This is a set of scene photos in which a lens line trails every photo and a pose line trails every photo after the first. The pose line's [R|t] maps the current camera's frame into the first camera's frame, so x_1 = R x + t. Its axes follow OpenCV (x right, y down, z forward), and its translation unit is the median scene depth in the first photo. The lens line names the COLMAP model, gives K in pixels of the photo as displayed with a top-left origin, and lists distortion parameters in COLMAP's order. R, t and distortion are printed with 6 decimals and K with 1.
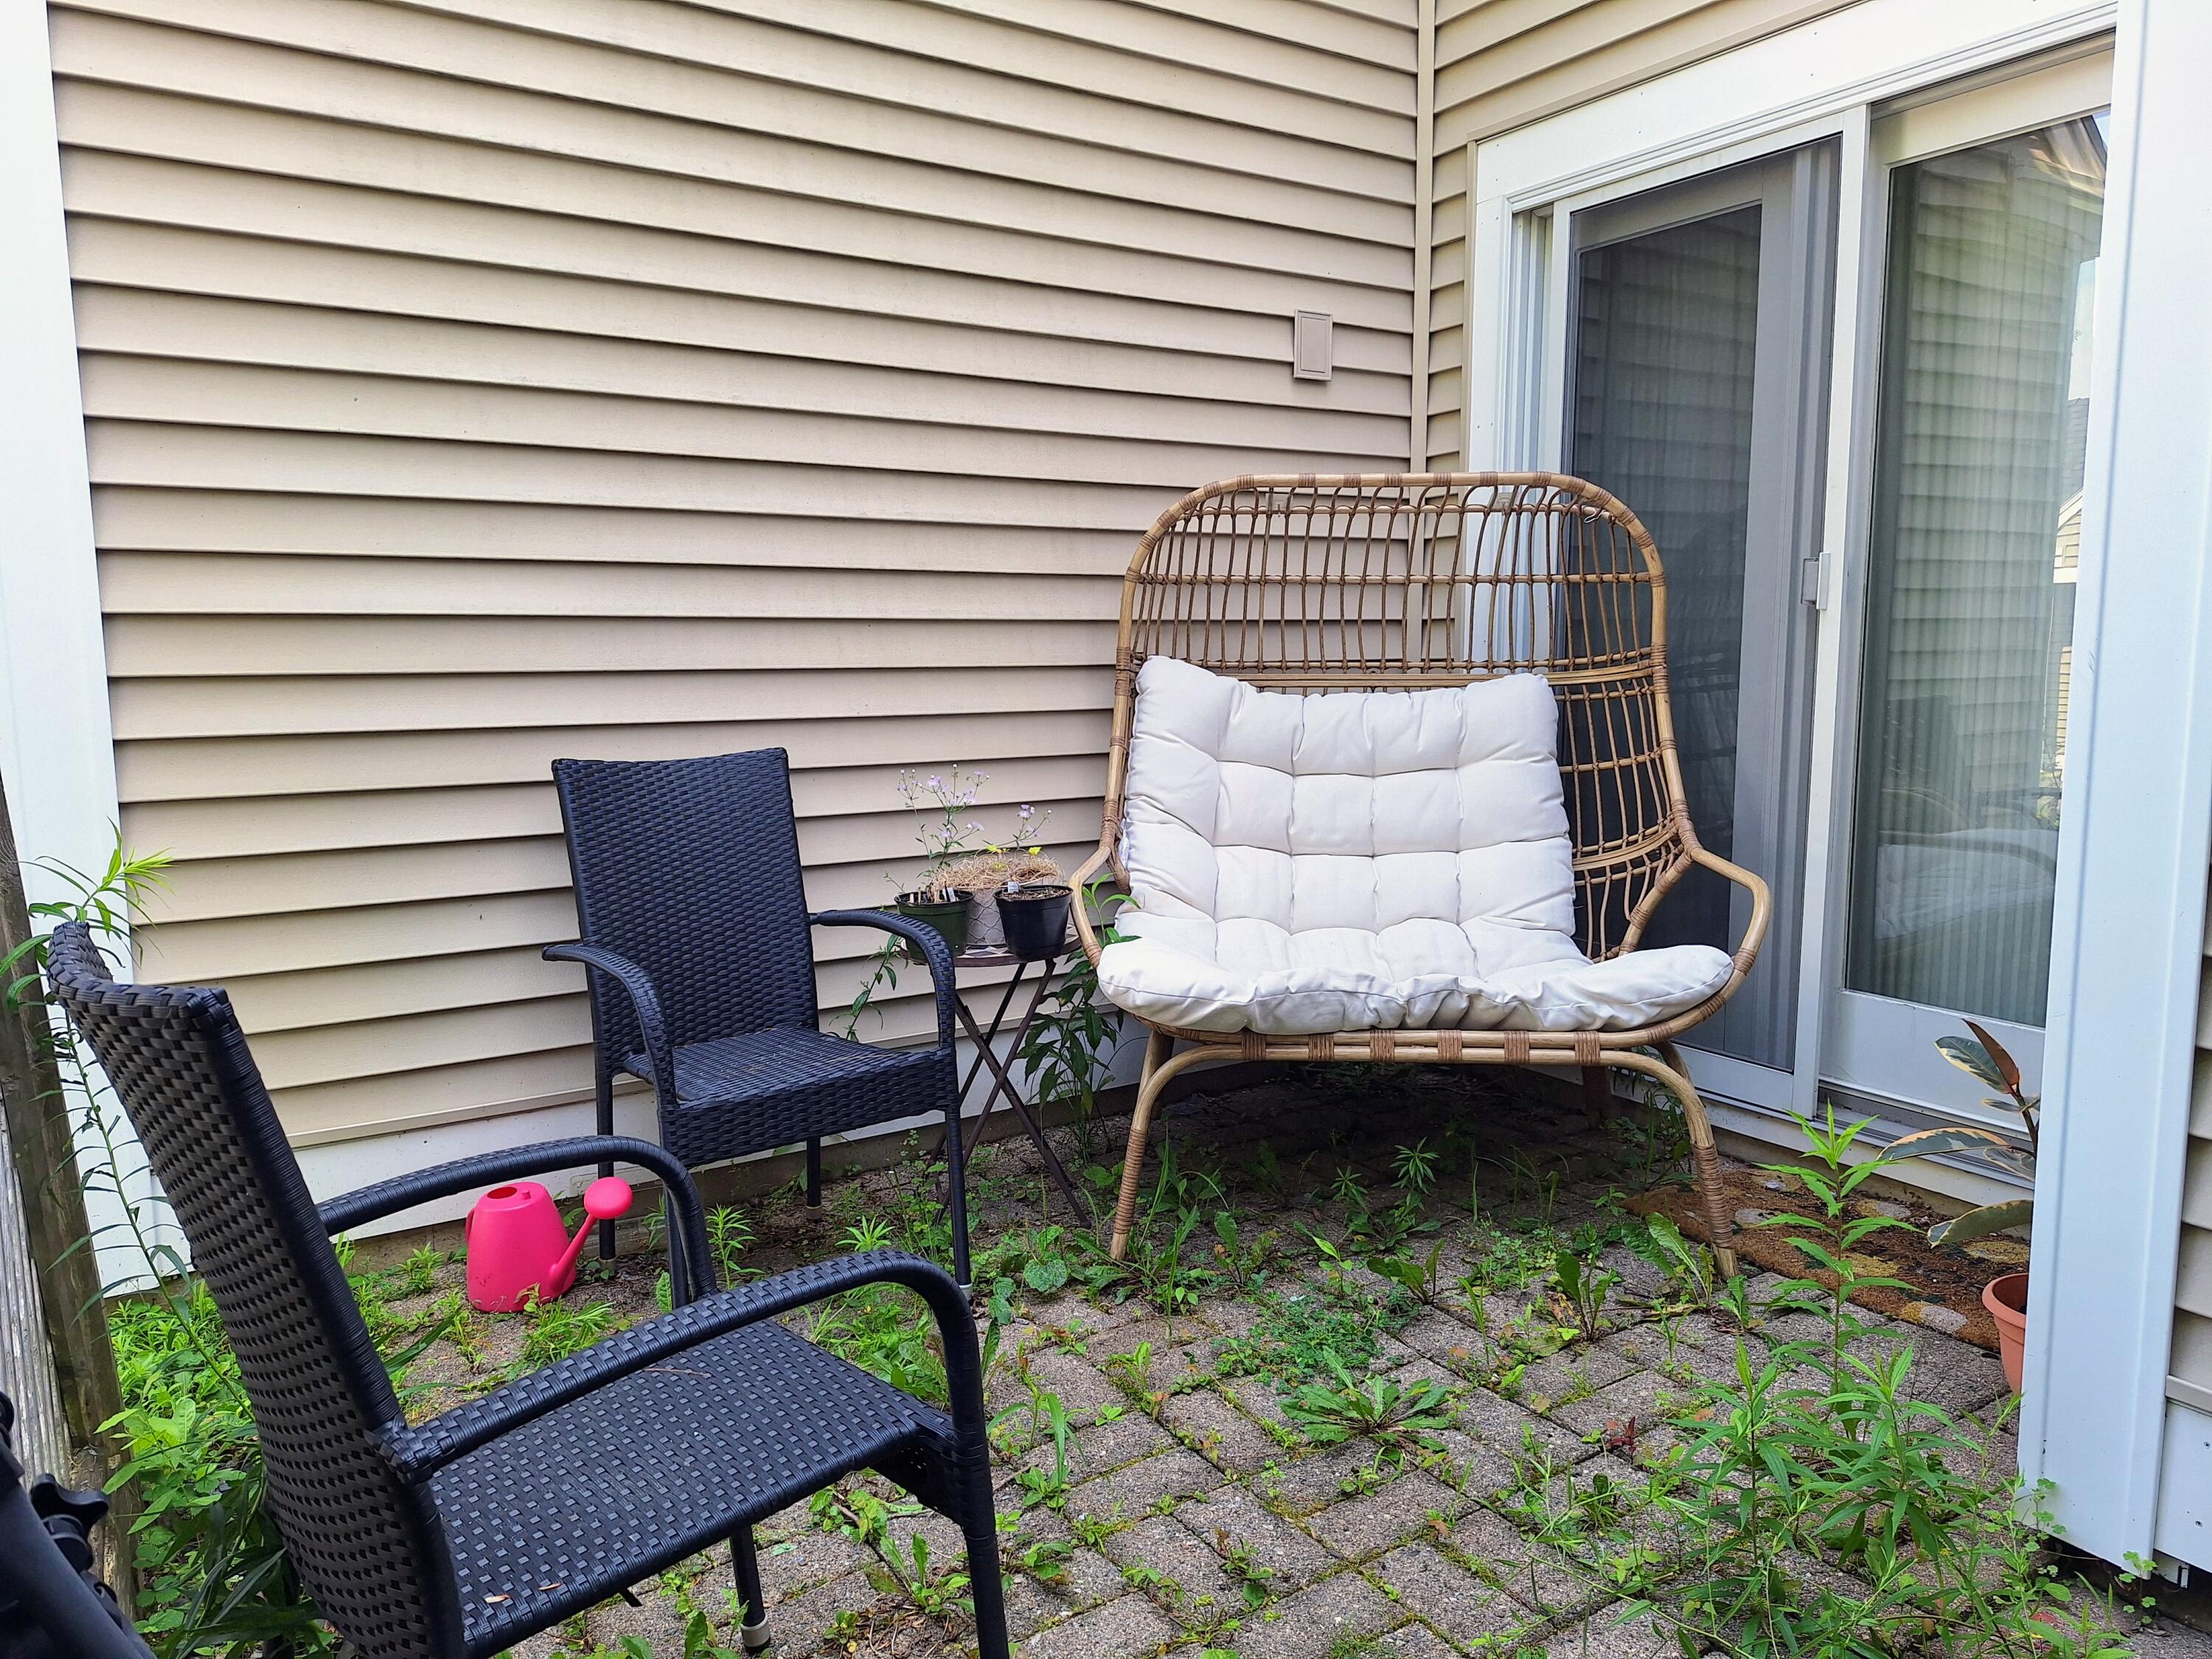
lens RADIAL K [[1575.3, 0, 1143.2], [0, 1575.3, 837.1], [0, 0, 1]] dist [0.073651, -0.073276]
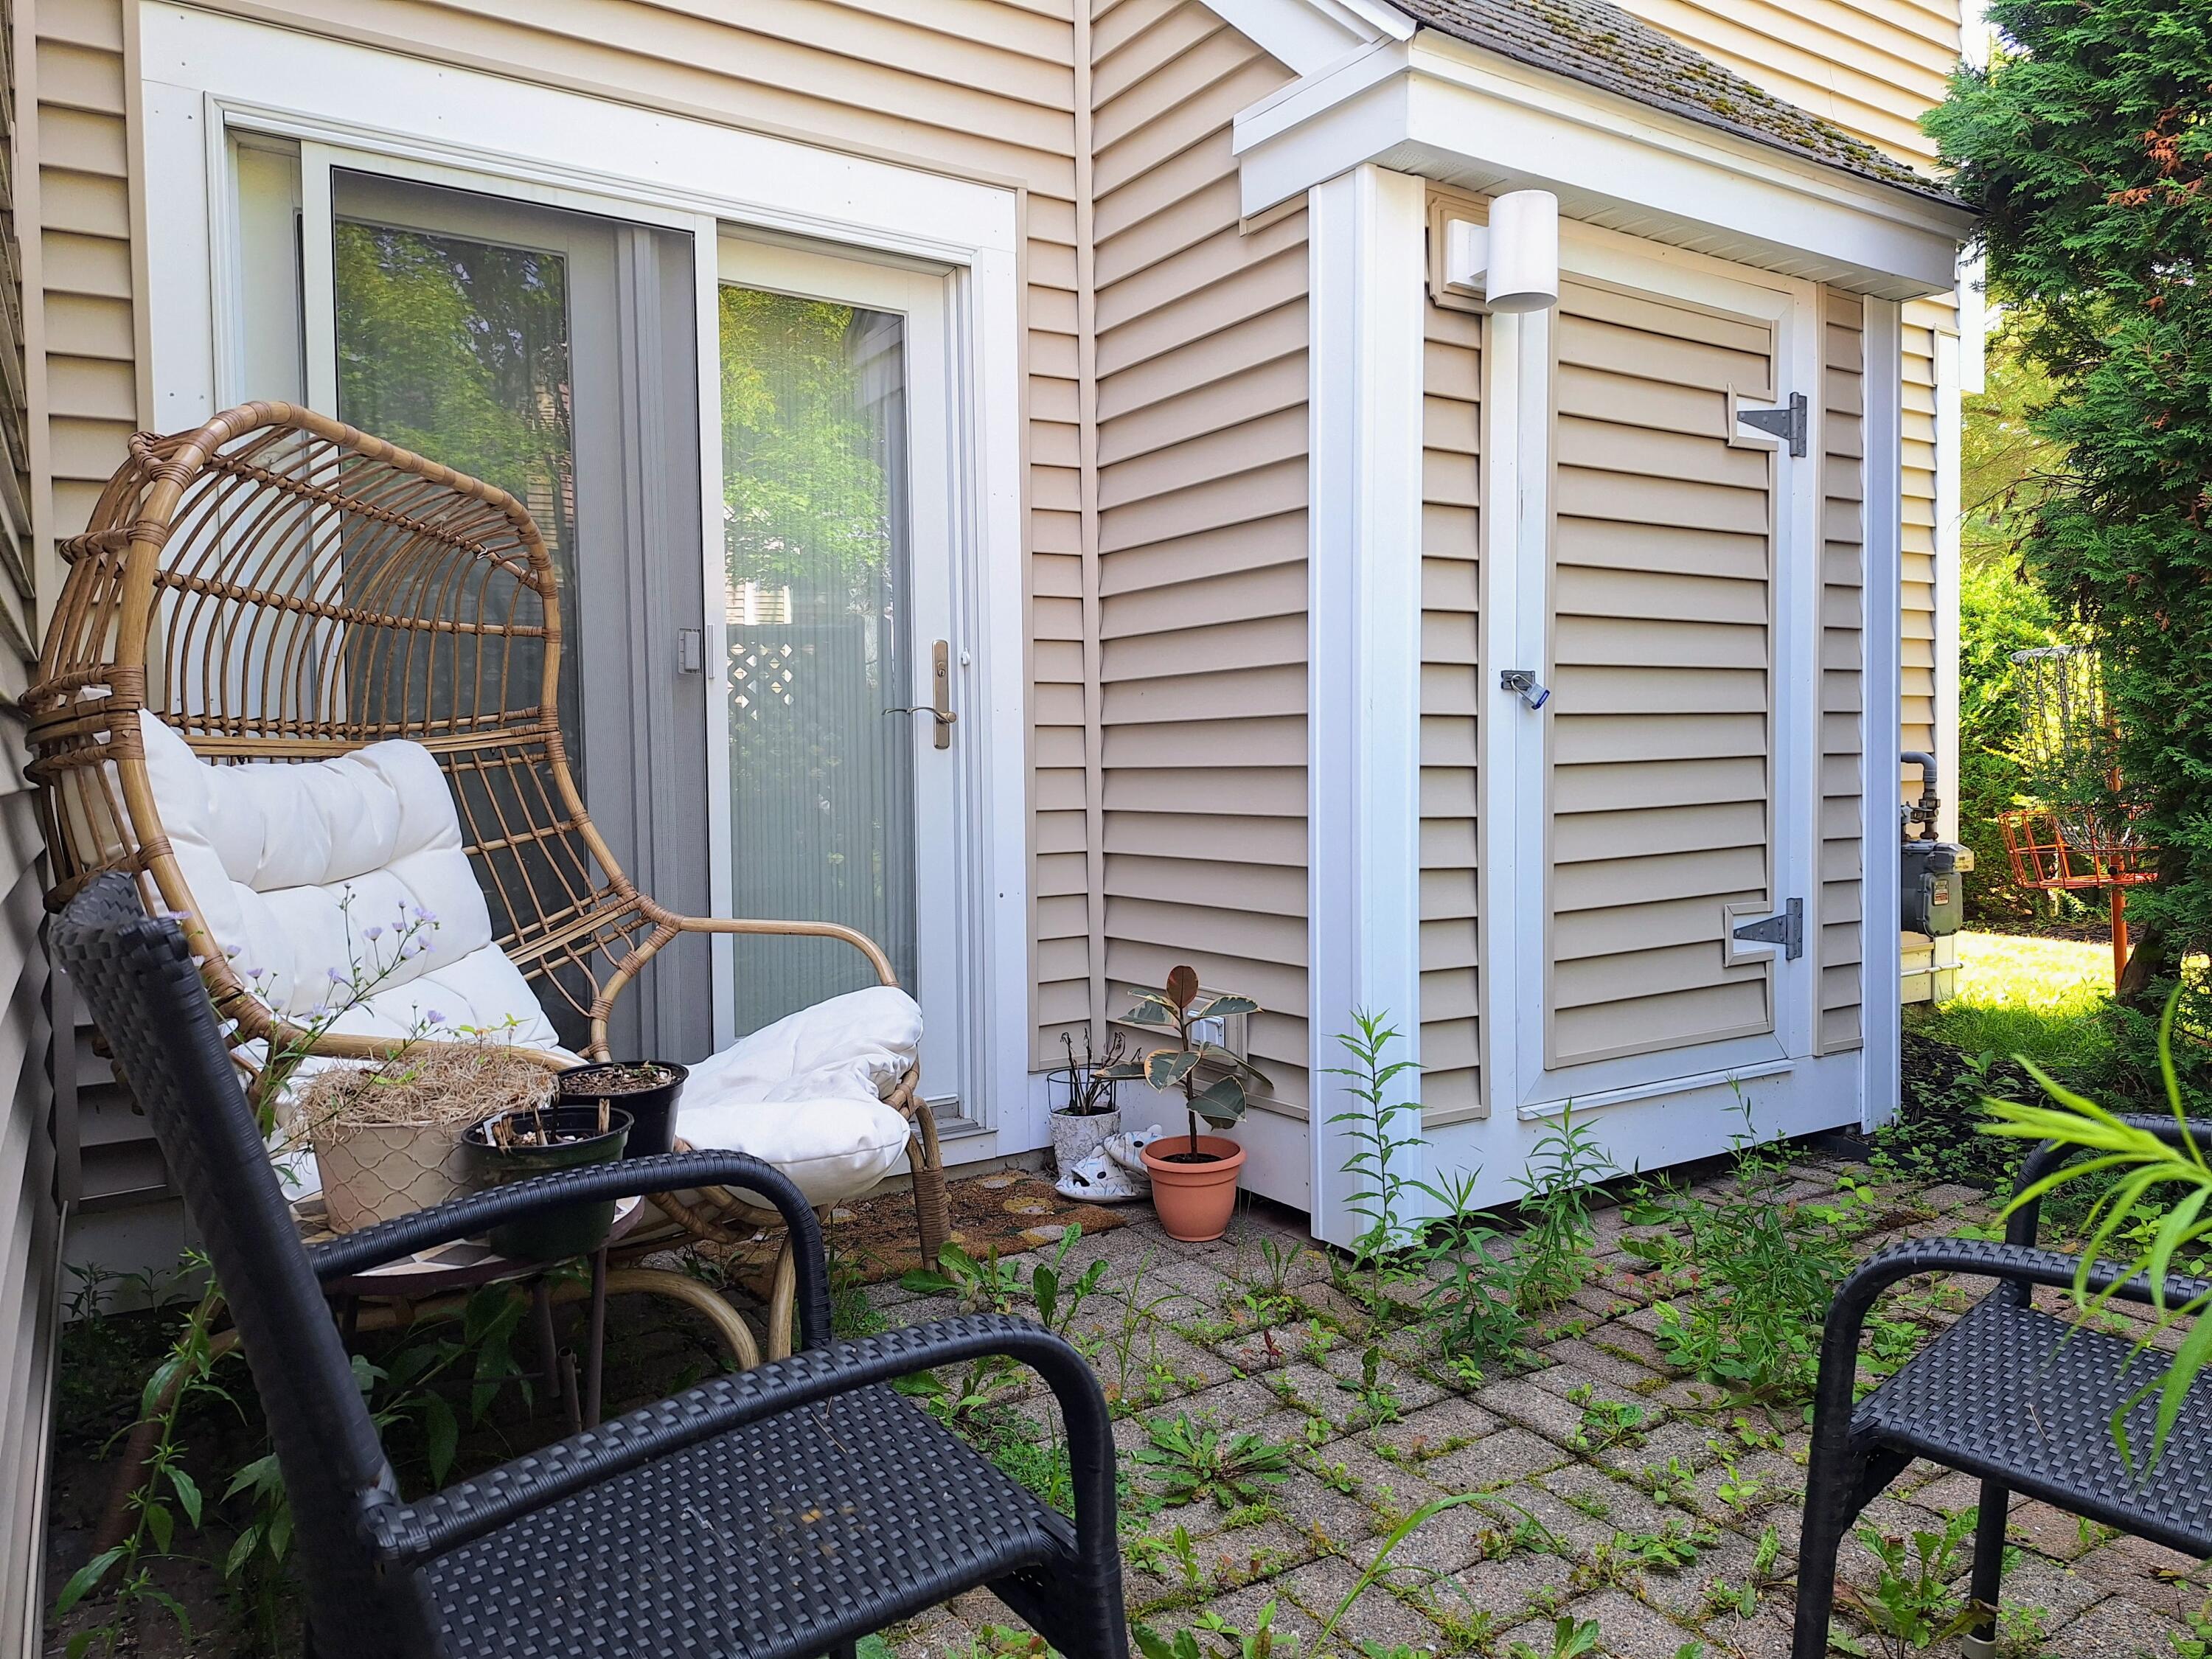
lens RADIAL K [[1512.1, 0, 1111.4], [0, 1512.1, 818.9], [0, 0, 1]] dist [0.074808, -0.100621]
pose [[-0.004701, -0.034431, 0.999396, -0.515562], [0.136983, 0.989964, 0.034751, -0.043296], [-0.990562, 0.137064, 0.000063, 0.671174]]
